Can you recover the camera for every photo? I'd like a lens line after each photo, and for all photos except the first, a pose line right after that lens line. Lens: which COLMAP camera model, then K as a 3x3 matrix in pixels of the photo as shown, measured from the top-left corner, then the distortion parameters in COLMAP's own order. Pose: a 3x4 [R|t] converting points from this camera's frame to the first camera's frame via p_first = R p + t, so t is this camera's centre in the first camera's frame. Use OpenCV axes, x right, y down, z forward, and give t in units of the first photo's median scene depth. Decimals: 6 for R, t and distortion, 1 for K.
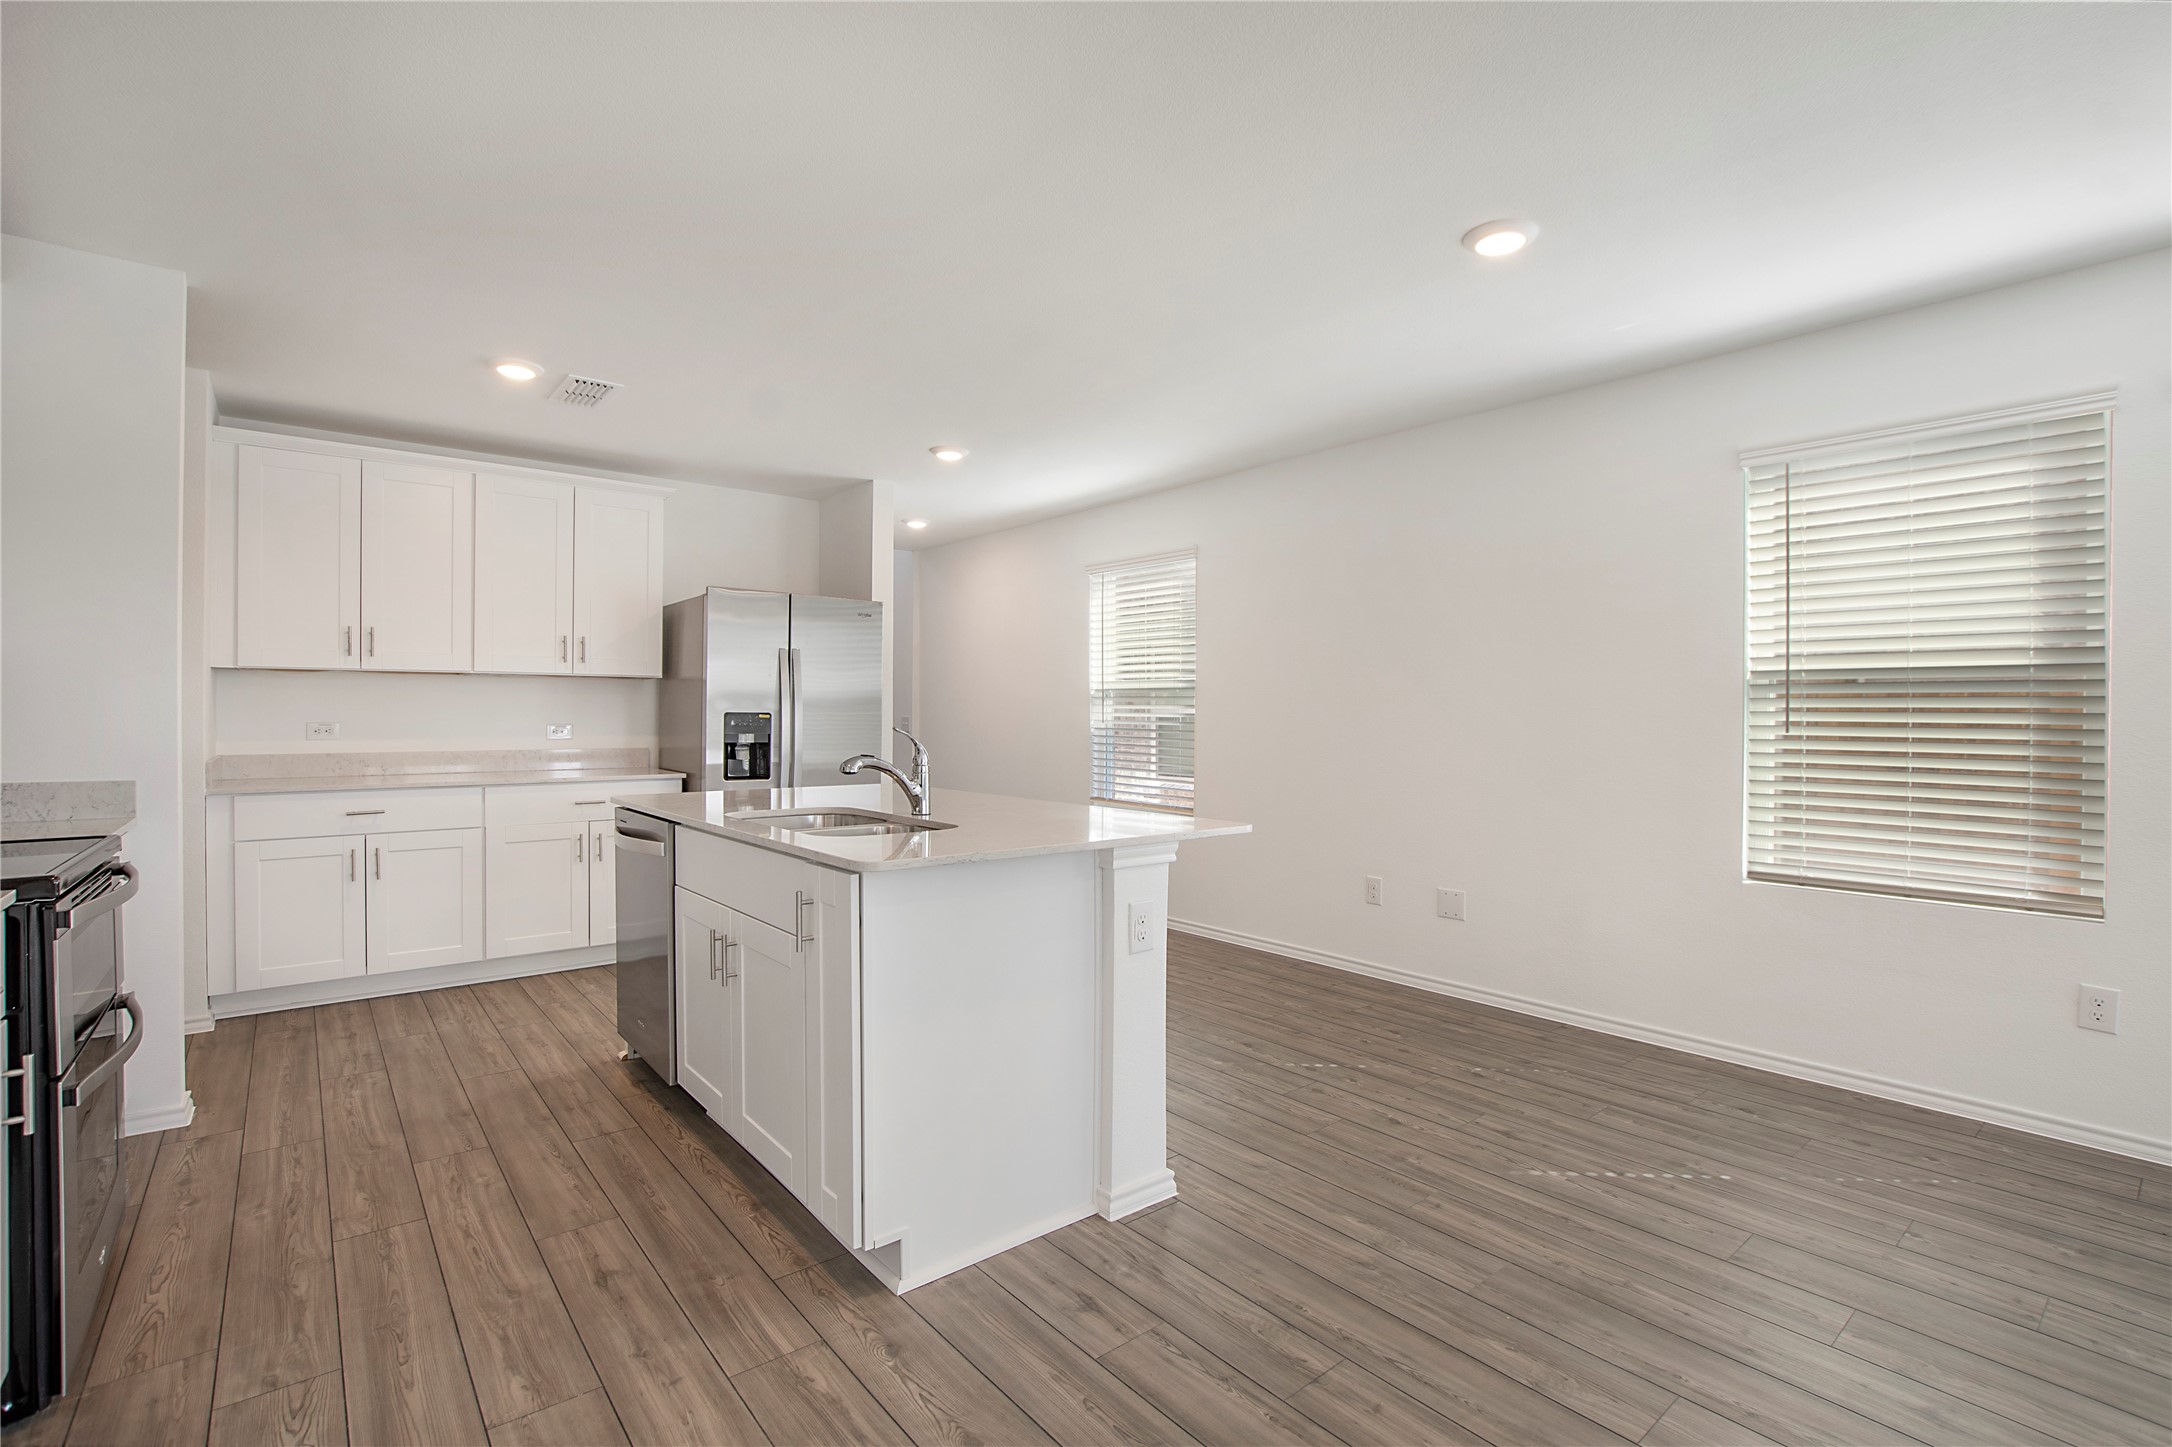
lens RADIAL K [[976.3, 0, 1086.0], [0, 976.3, 723.5], [0, 0, 1]] dist [0.031032, 0.000162]
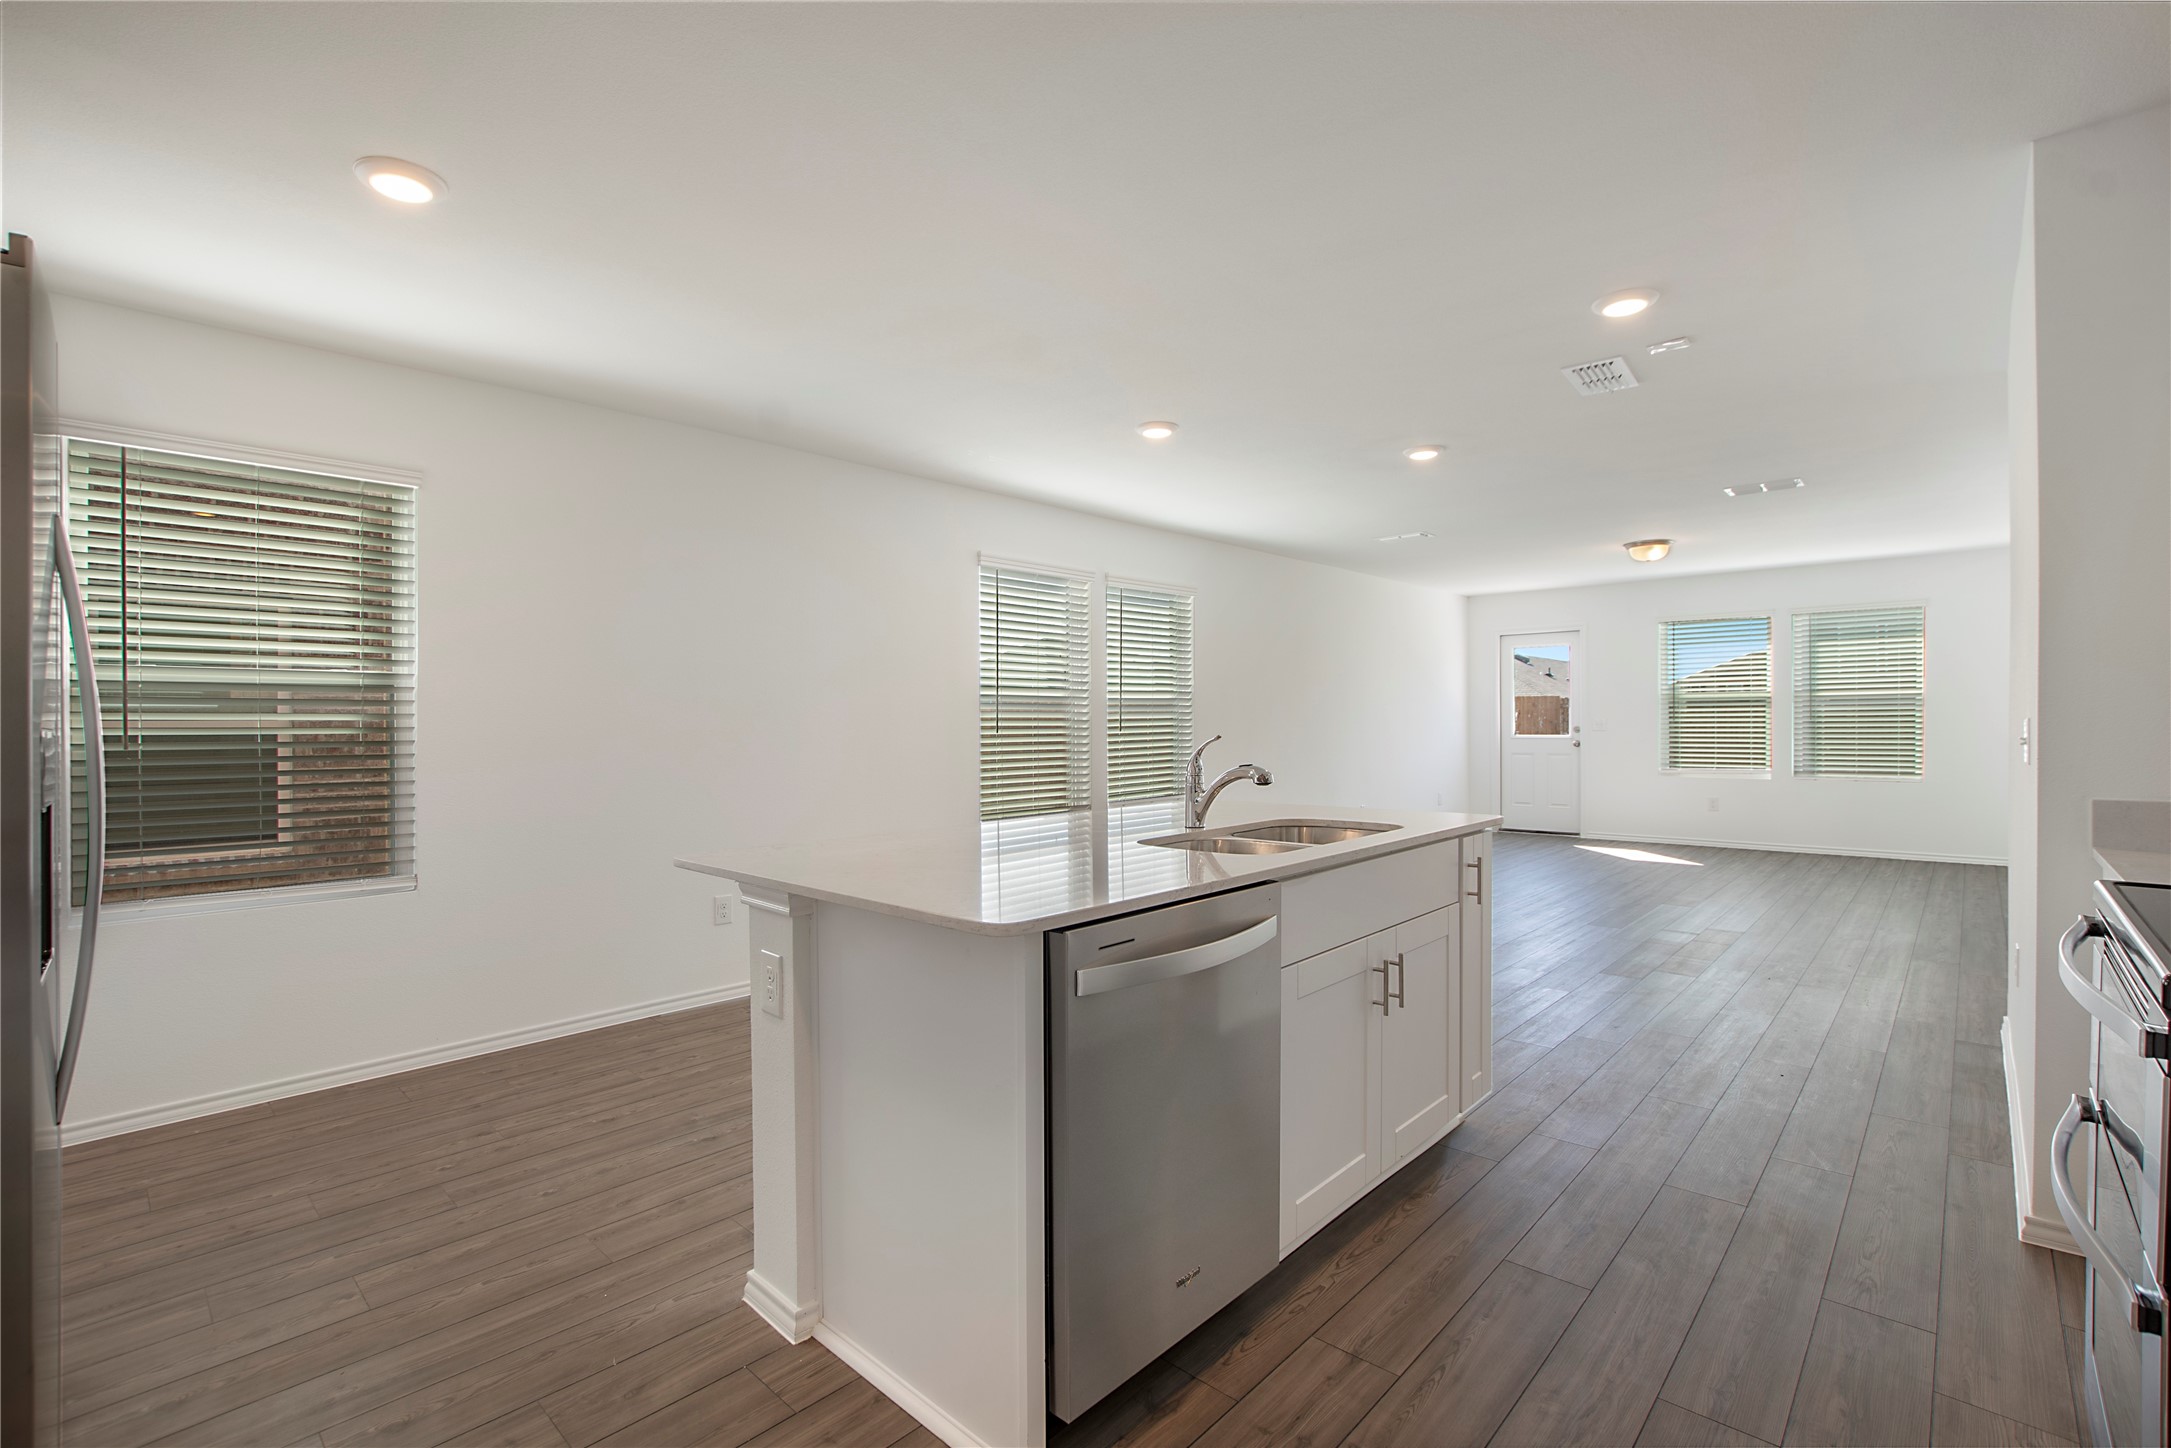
lens RADIAL K [[943.2, 0, 1078.2], [0, 943.2, 733.2], [0, 0, 1]] dist [0.014178, 0.000294]
pose [[-0.127231, -0.011452, 0.991807, -1.064588], [0.019640, 0.999708, 0.014062, -0.012916], [-0.991679, 0.021268, -0.126969, 1.229576]]
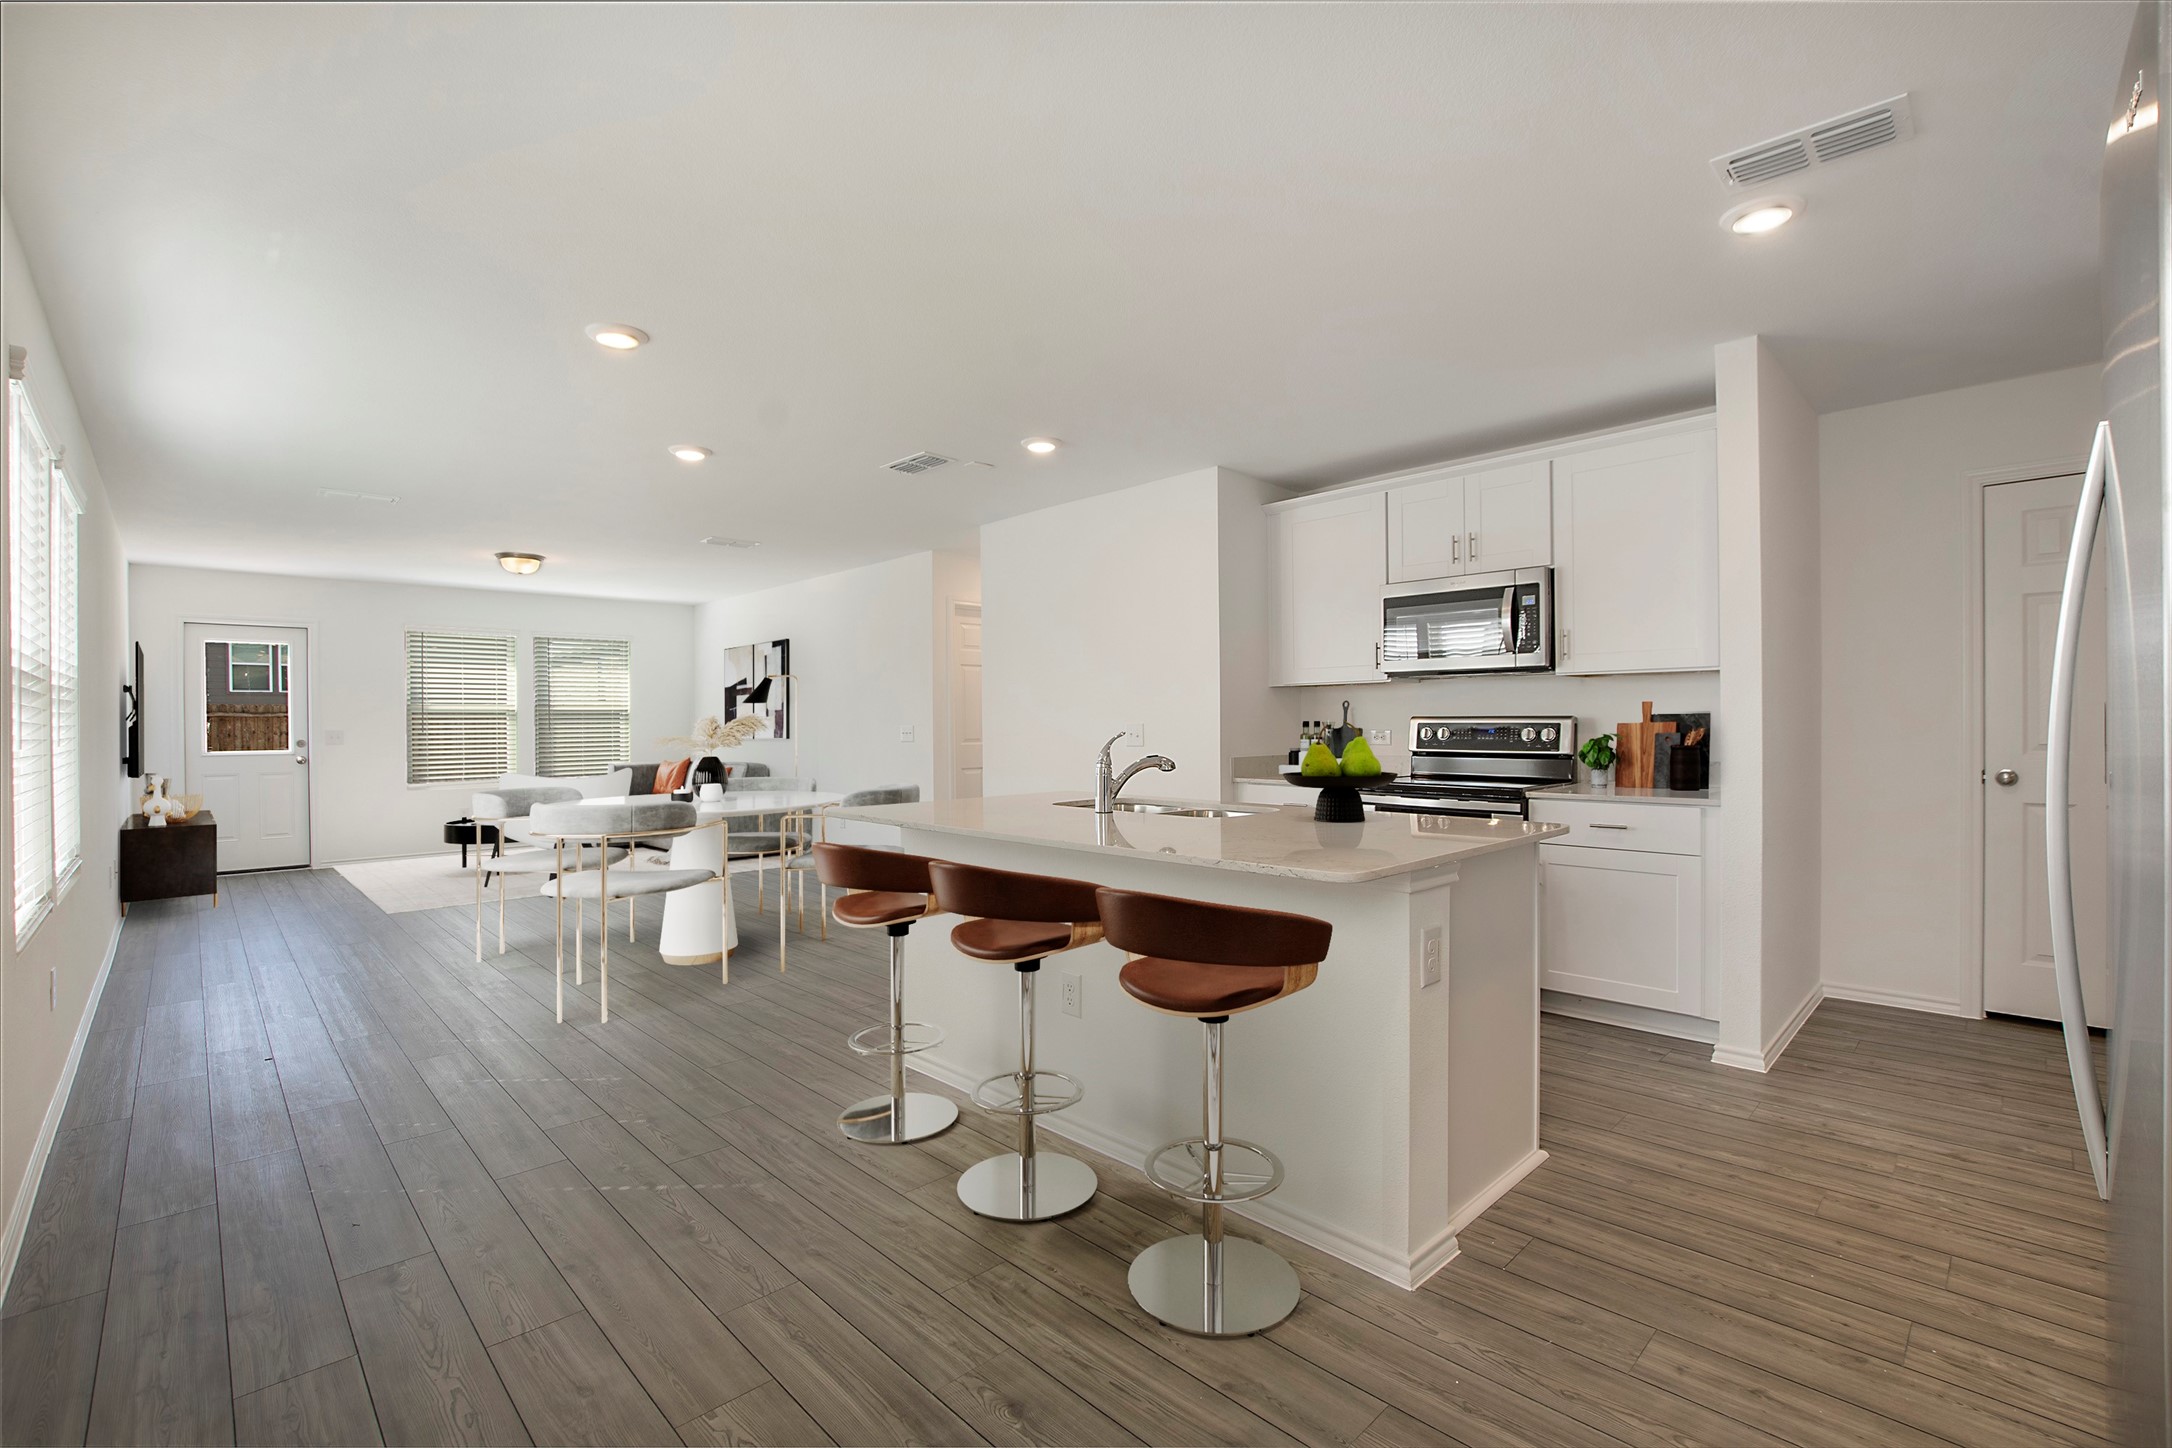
lens RADIAL K [[943.6, 0, 1078.7], [0, 943.6, 733.2], [0, 0, 1]] dist [0.014178, 0.000294]
pose [[-0.997150, 0.006117, -0.075200, -0.059644], [0.004787, 0.999829, 0.017855, -0.014027], [0.075296, 0.017445, -0.997009, 2.056299]]
